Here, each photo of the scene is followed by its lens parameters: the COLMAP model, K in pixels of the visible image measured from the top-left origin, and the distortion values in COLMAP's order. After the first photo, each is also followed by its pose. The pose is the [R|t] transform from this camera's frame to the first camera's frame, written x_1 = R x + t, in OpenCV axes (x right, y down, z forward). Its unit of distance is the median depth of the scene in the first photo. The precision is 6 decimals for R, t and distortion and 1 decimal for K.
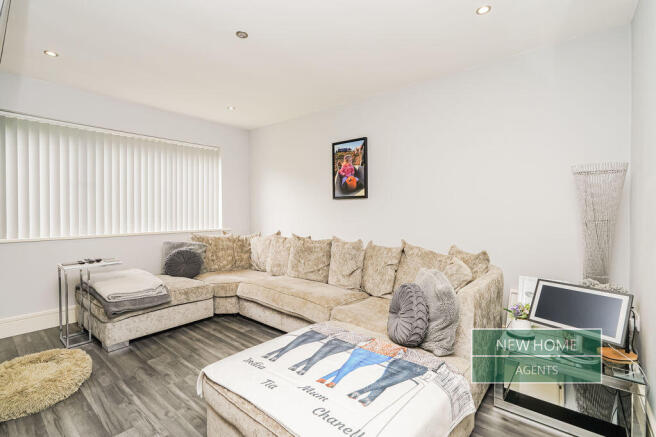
lens RADIAL K [[300.7, 0, 329.2], [0, 300.7, 216.0], [0, 0, 1]] dist [-0.006249, -0.000280]
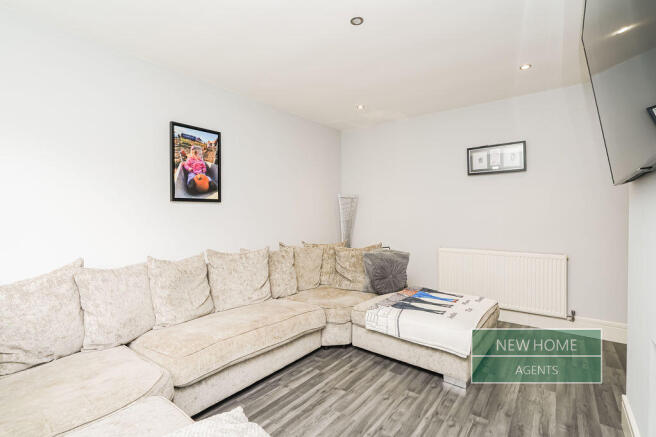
lens RADIAL K [[300.7, 0, 328.9], [0, 300.7, 215.5], [0, 0, 1]] dist [-0.006249, -0.000280]
pose [[-0.024474, -0.006132, 0.999682, -0.739812], [0.021223, 0.999753, 0.006652, -0.020569], [-0.999475, 0.021379, -0.024338, 0.692640]]
